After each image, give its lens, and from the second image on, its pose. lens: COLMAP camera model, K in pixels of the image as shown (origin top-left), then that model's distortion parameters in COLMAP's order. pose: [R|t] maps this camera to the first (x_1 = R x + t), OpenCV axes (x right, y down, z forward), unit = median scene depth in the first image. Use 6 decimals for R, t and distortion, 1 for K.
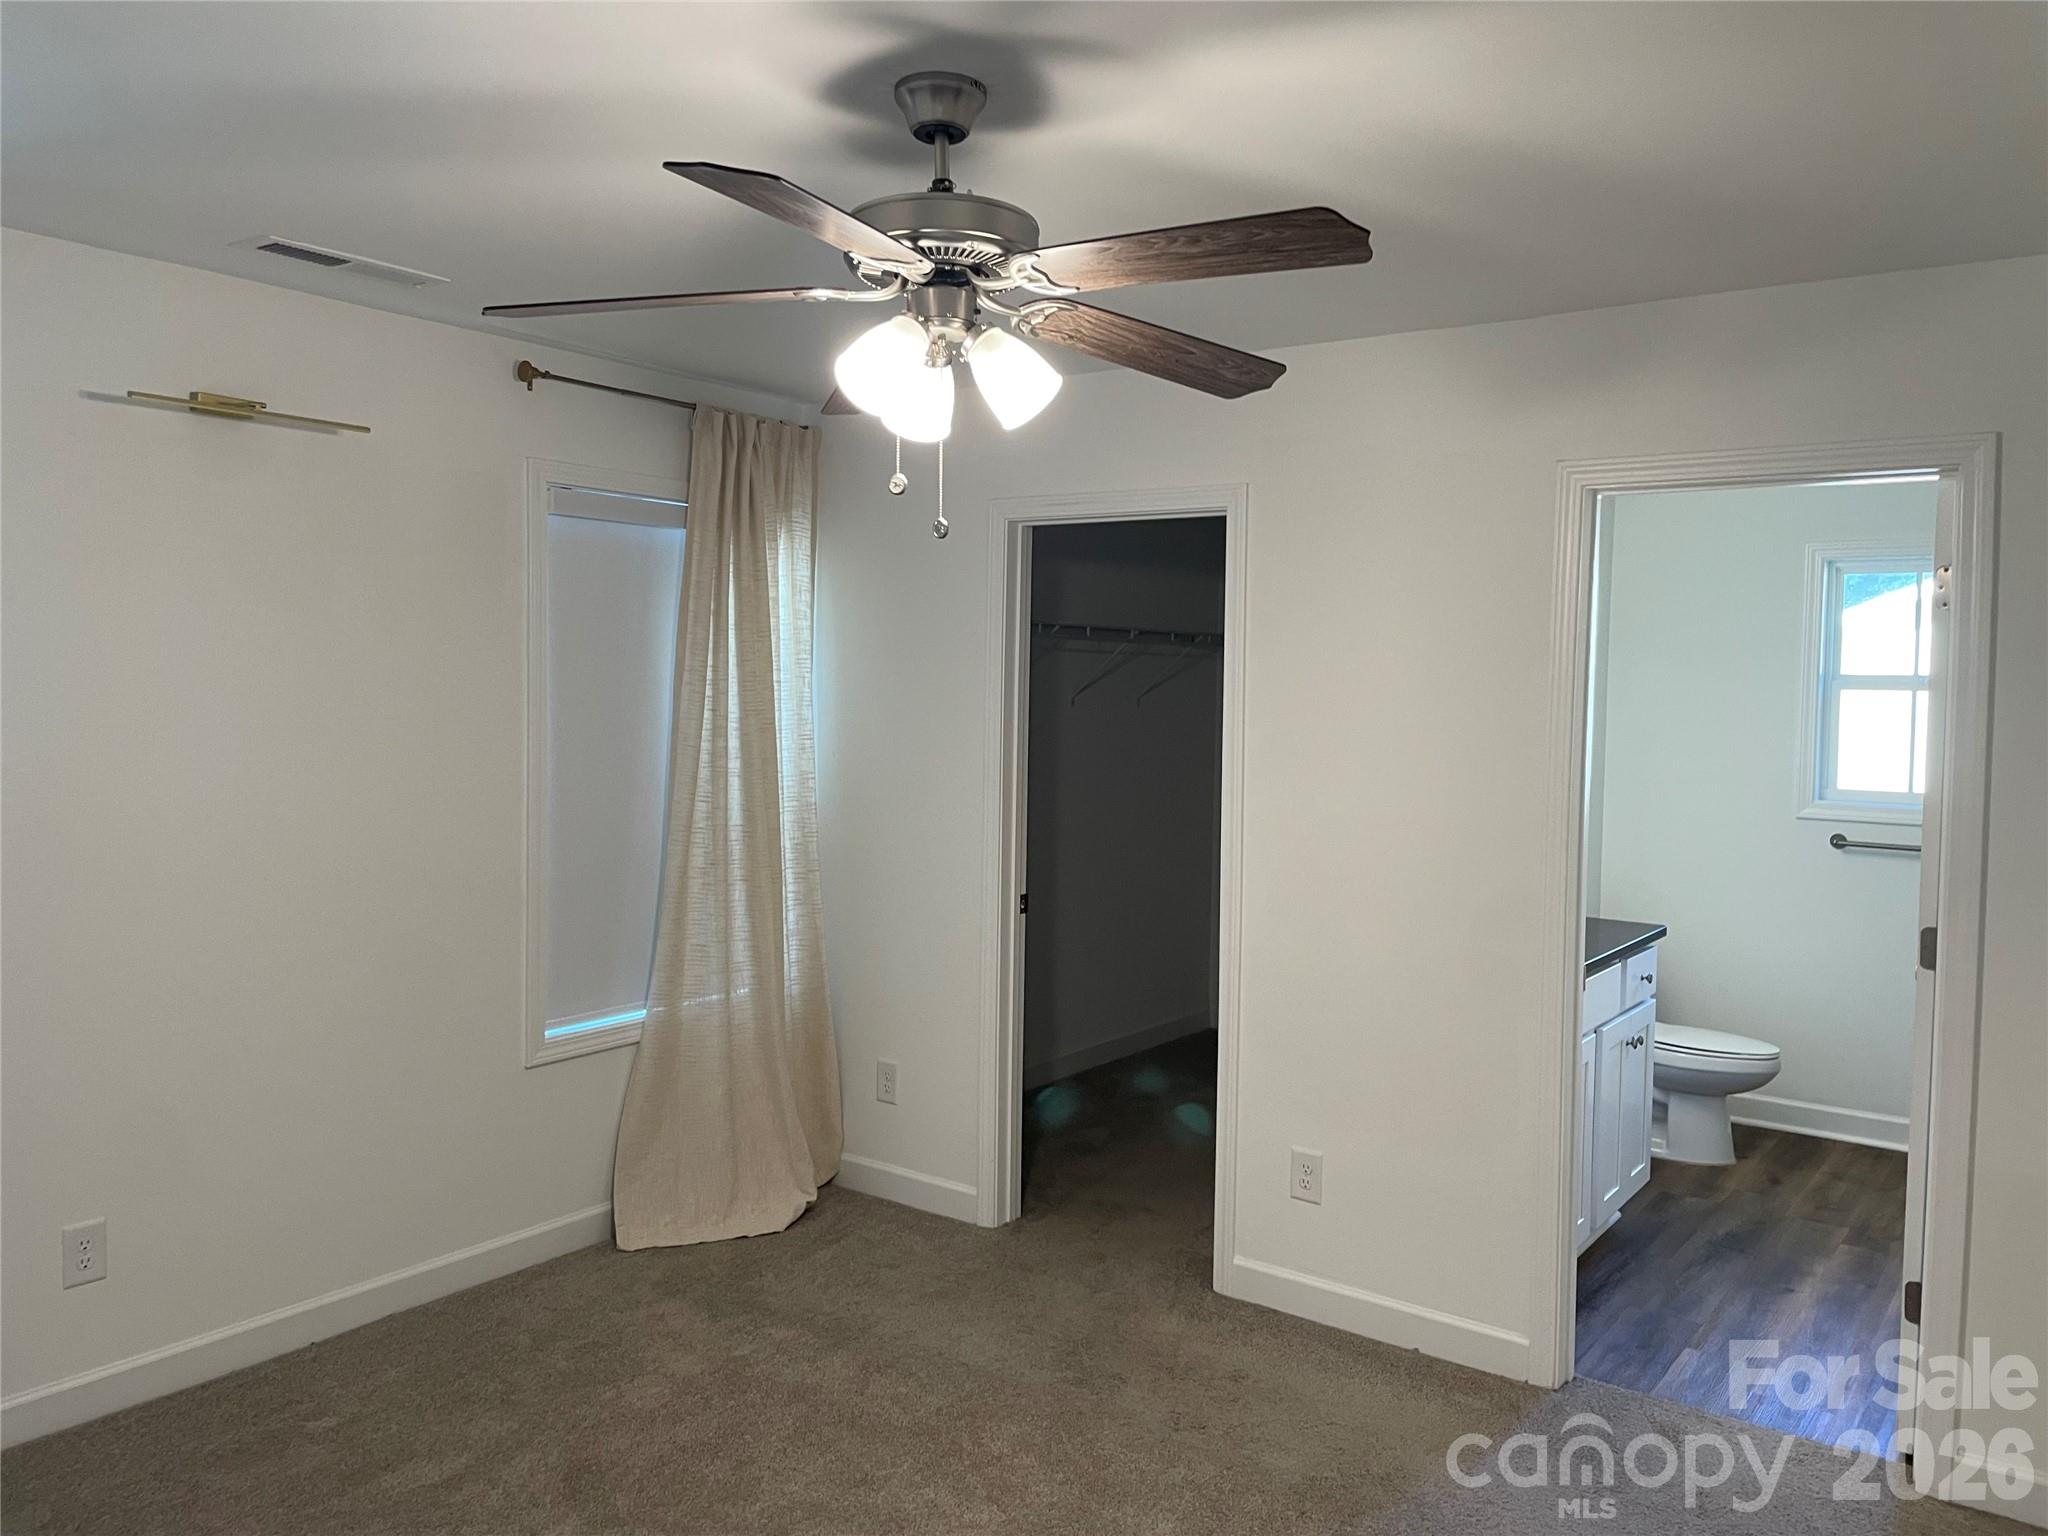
lens RADIAL K [[1533.6, 0, 1042.4], [0, 1533.6, 750.6], [0, 0, 1]] dist [0.092558, -0.118520]
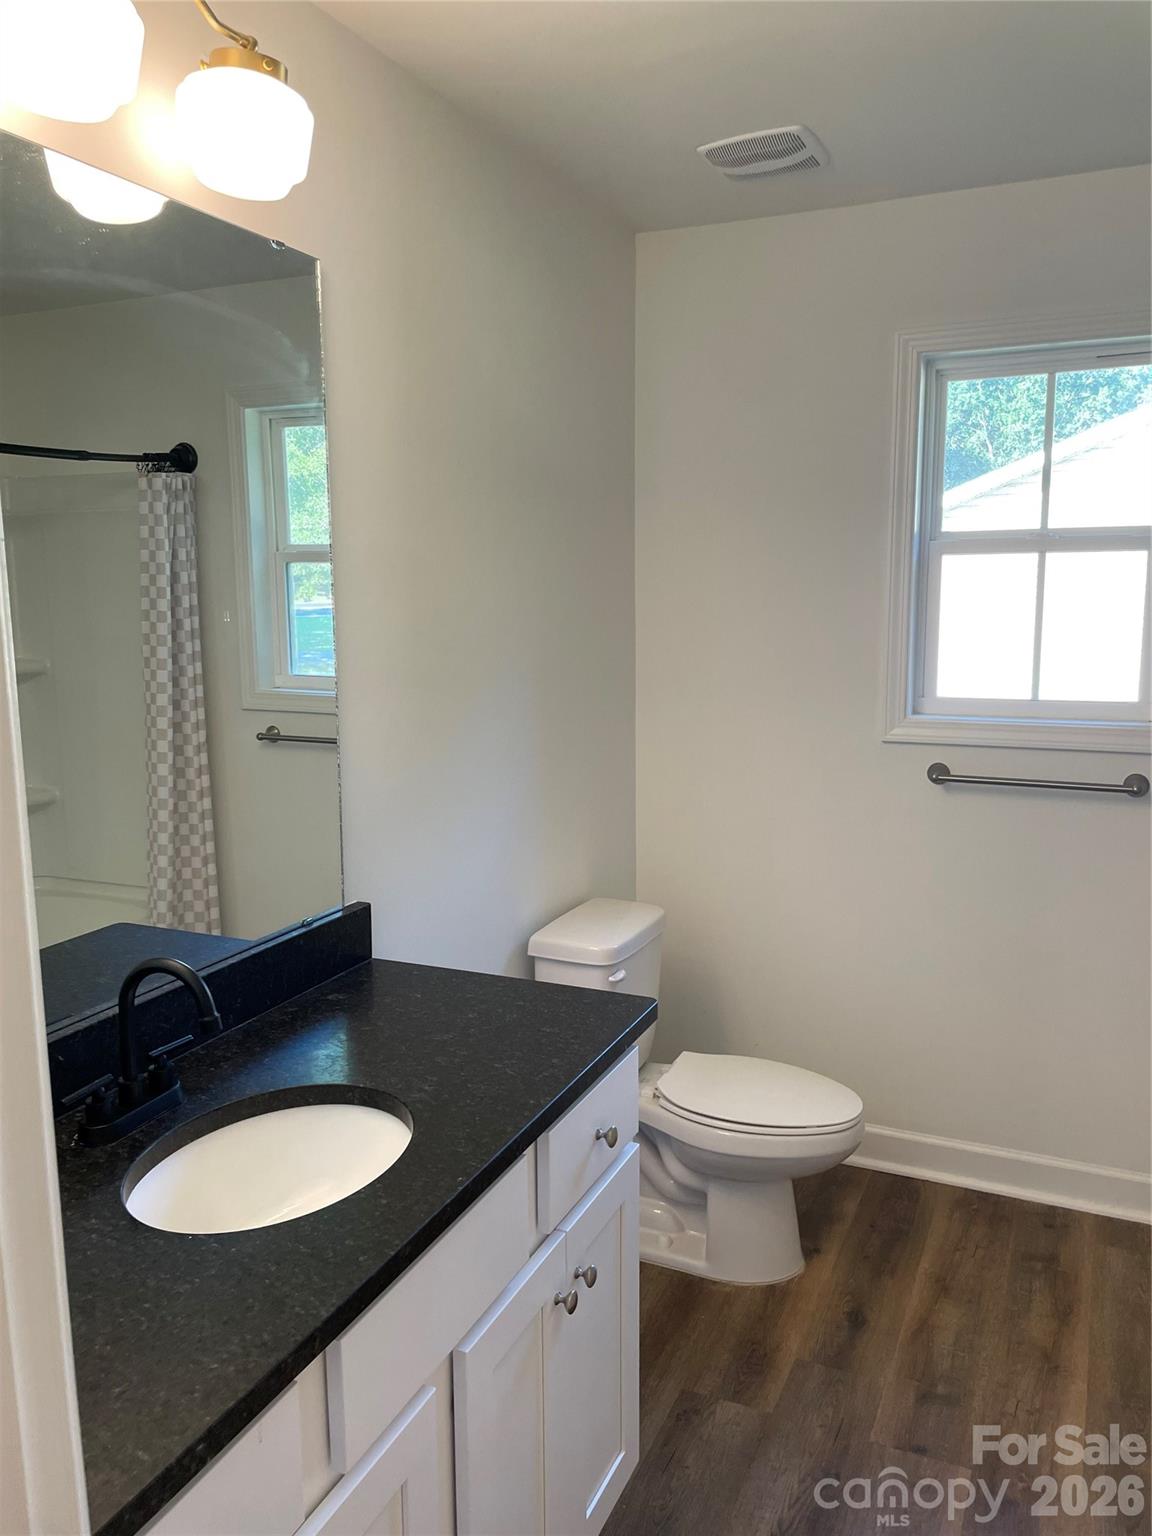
lens RADIAL K [[1150.2, 0, 589.4], [0, 1150.2, 766.1], [0, 0, 1]] dist [0.092558, -0.118520]
pose [[0.978713, -0.053541, 0.198128, 1.311421], [0.032952, 0.993842, 0.105792, -0.028175], [-0.202572, -0.097011, 0.974450, 2.707213]]
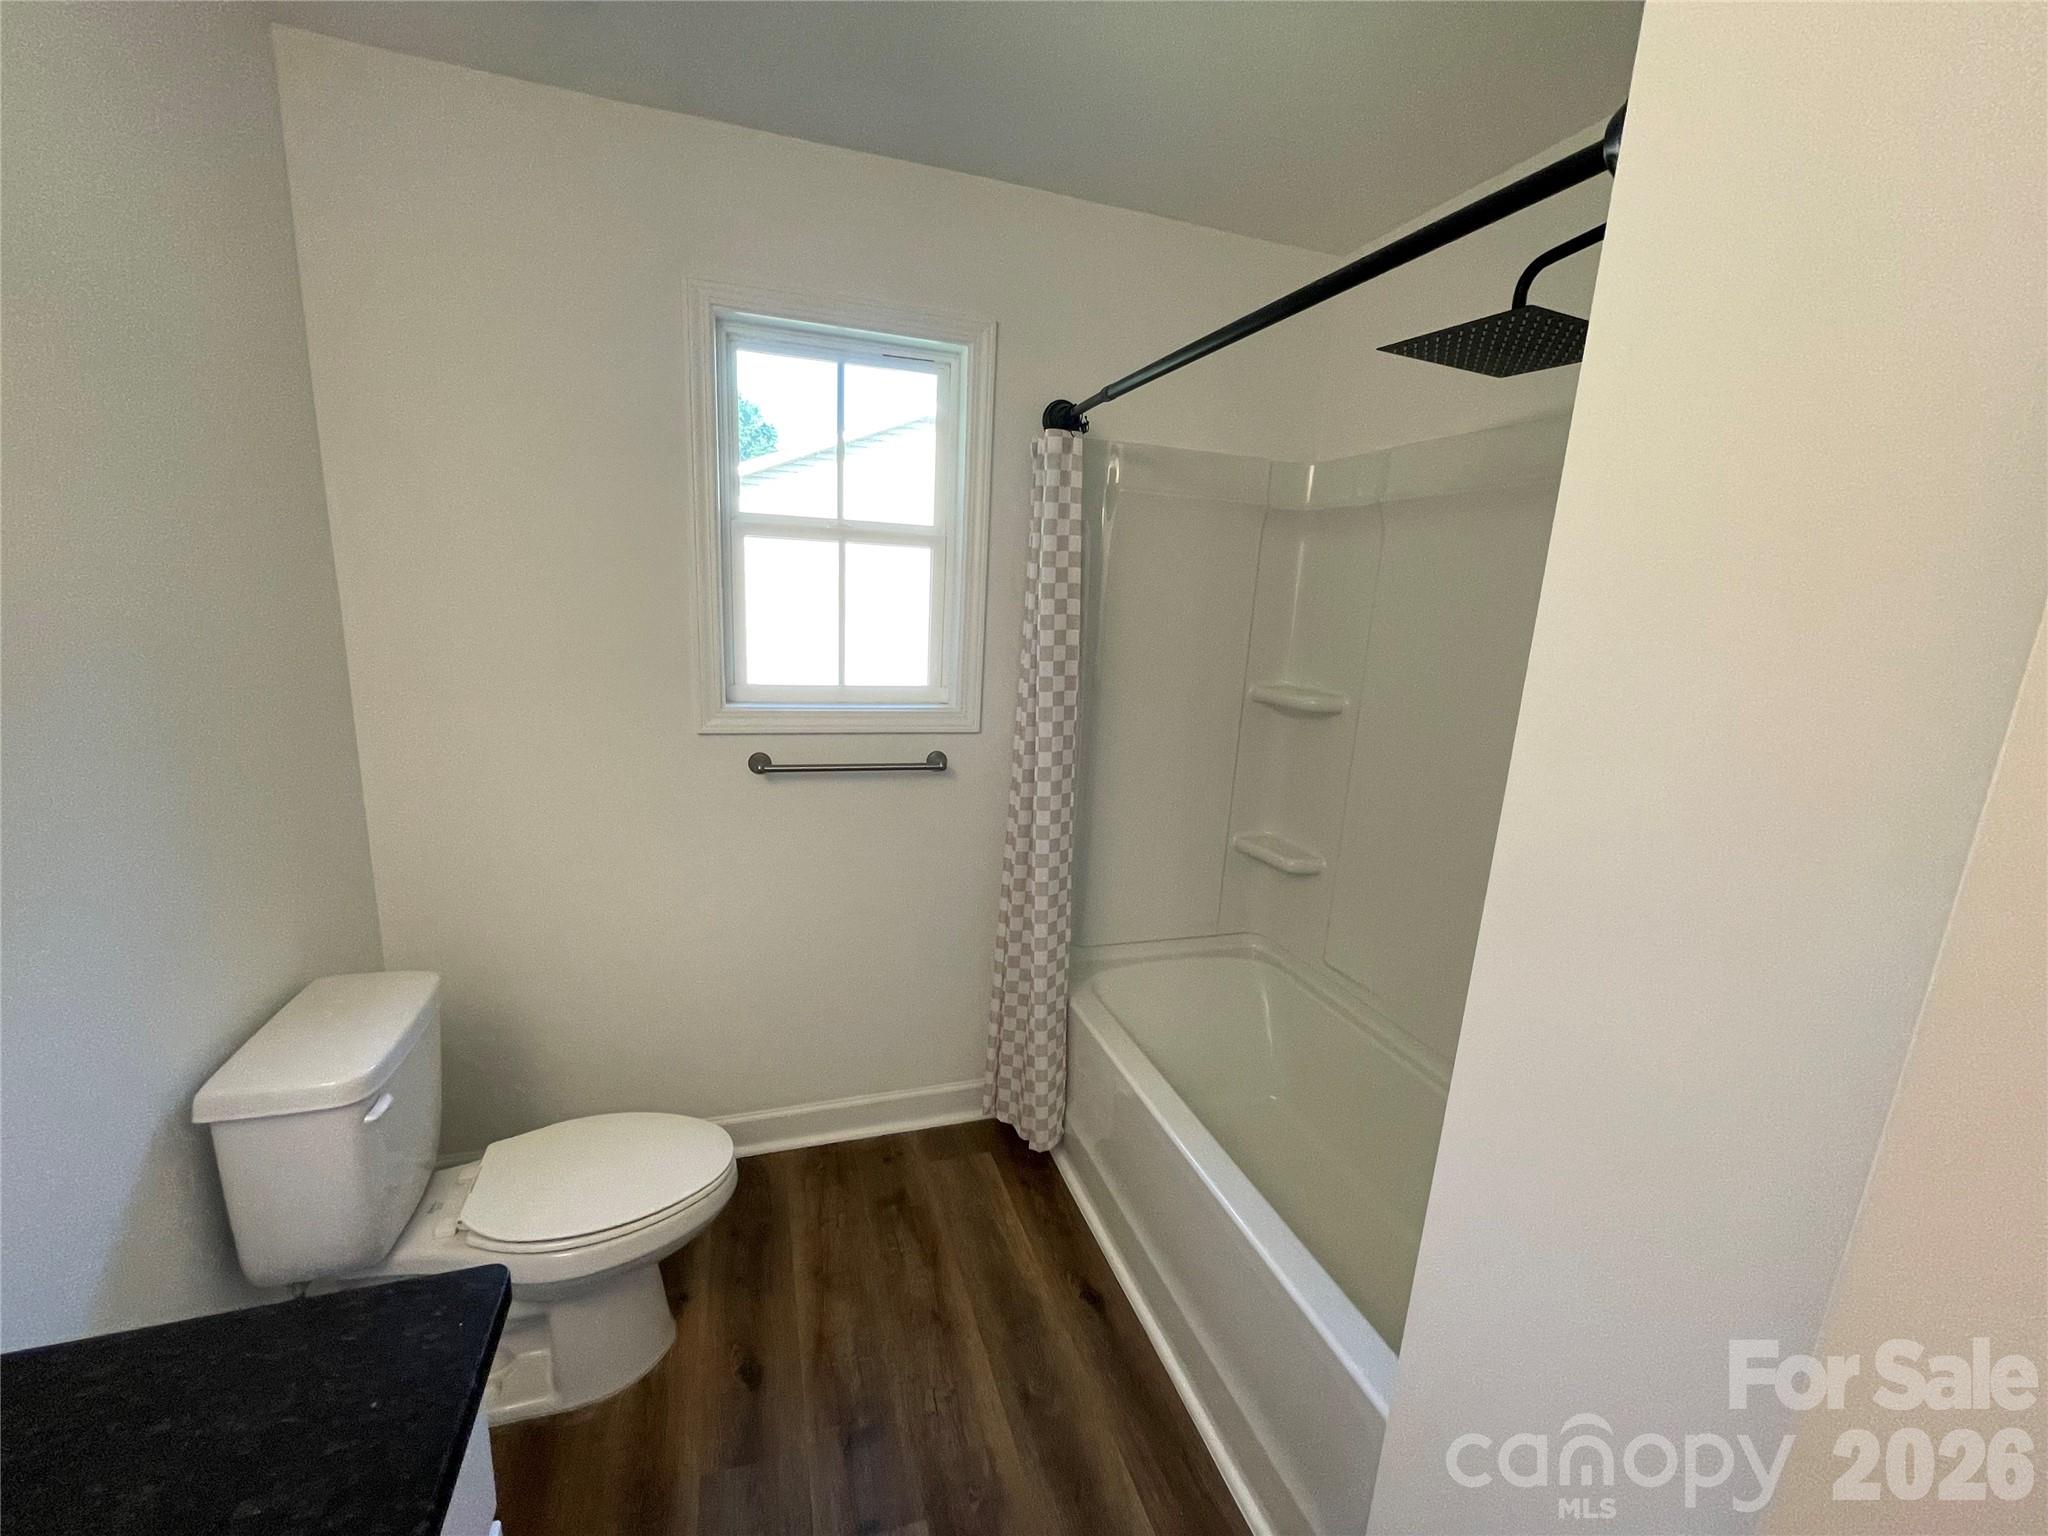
lens RADIAL K [[820.2, 0, 1019.4], [0, 820.2, 768.3], [0, 0, 1]] dist [-0.004293, 0.000912]
pose [[0.584146, -0.158929, 0.795937, 1.497910], [-0.001586, 0.980416, 0.196930, -0.055906], [-0.811647, -0.116298, 0.572454, 3.612988]]
